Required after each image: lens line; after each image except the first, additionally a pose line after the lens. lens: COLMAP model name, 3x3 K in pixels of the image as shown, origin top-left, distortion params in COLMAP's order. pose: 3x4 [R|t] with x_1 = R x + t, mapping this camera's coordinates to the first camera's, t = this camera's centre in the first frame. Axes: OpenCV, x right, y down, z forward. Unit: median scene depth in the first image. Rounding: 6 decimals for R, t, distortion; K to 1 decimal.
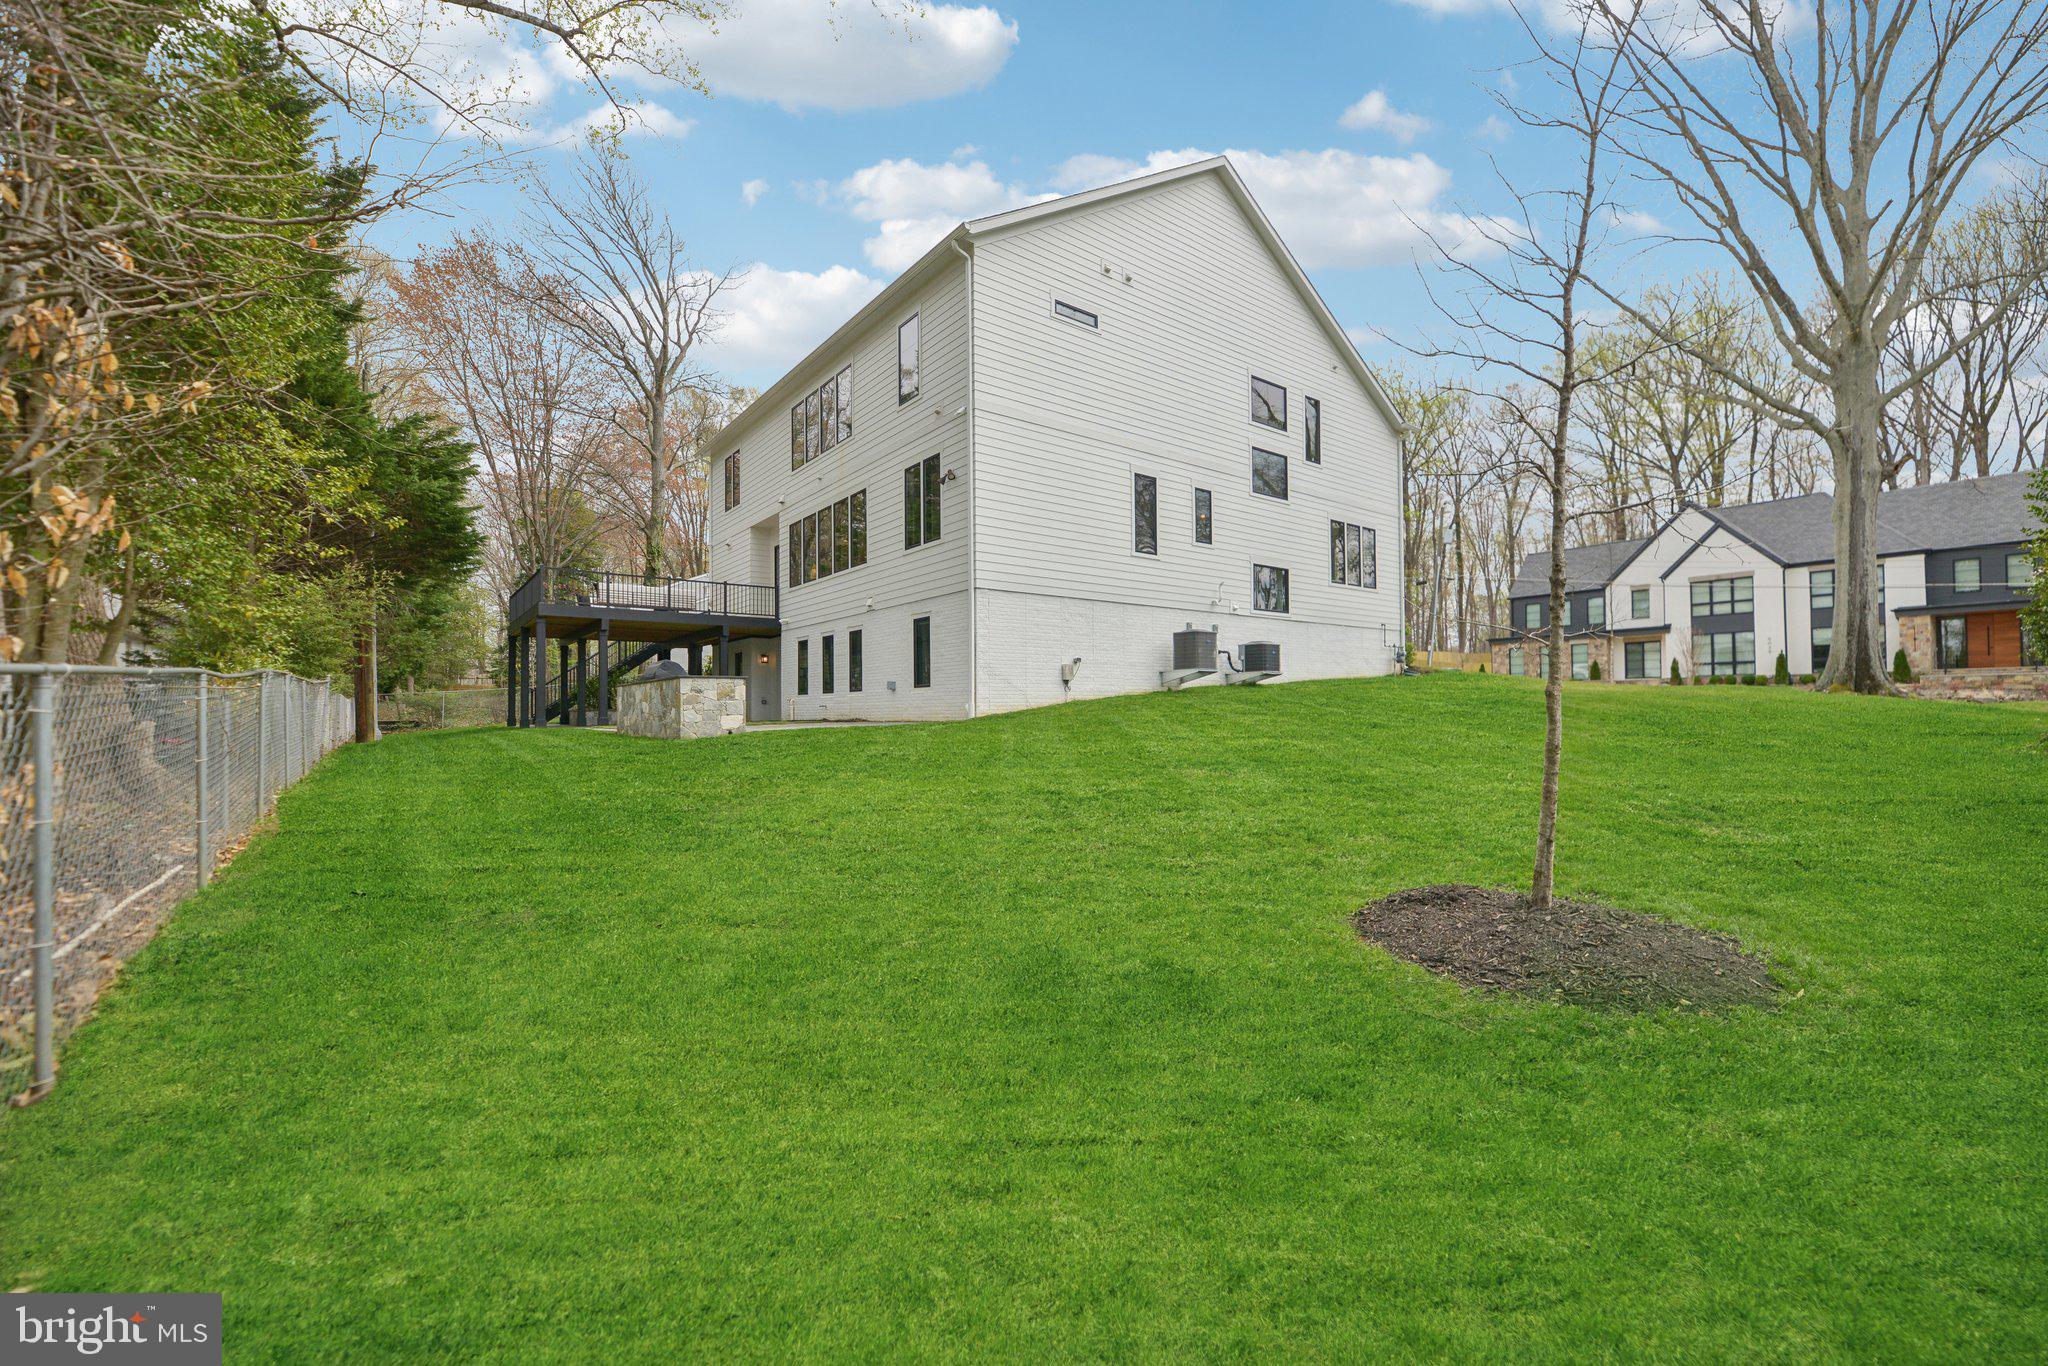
lens RADIAL K [[846.0, 0, 1025.9], [0, 846.0, 712.8], [0, 0, 1]] dist [0.001080, 0.000083]
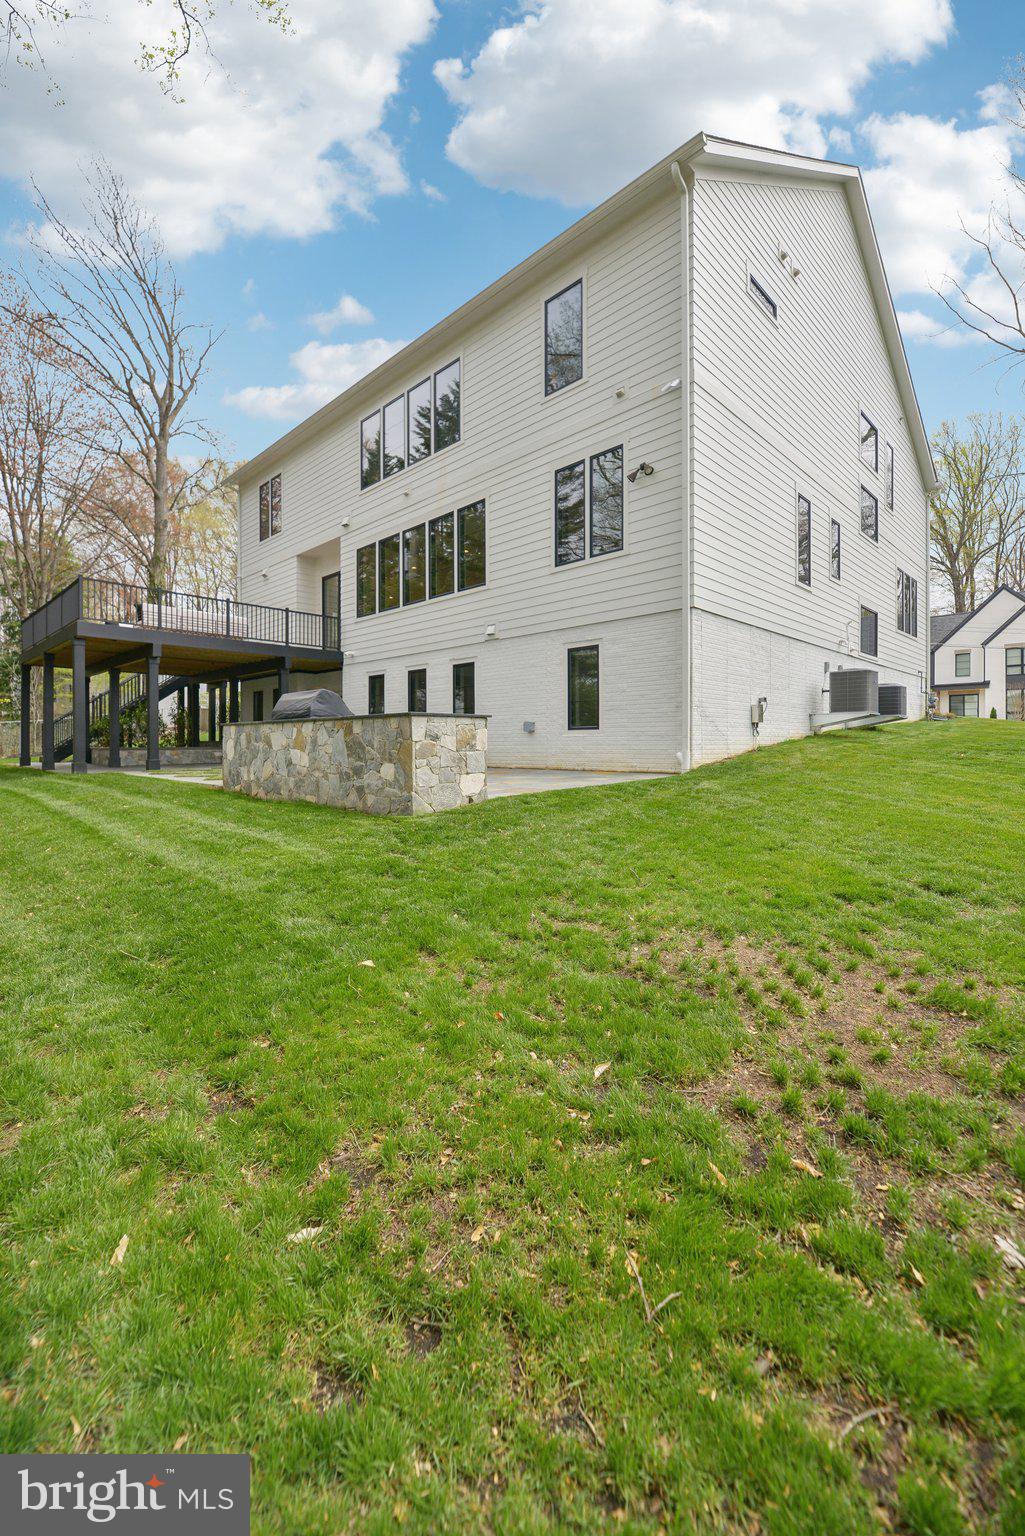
lens RADIAL K [[634.5, 0, 479.8], [0, 634.5, 750.1], [0, 0, 1]] dist [0.001080, 0.000083]
pose [[0.991963, 0.005262, 0.126415, -0.254106], [-0.006664, 0.999921, 0.010668, -0.013118], [-0.126349, -0.011425, 0.991920, 0.324338]]
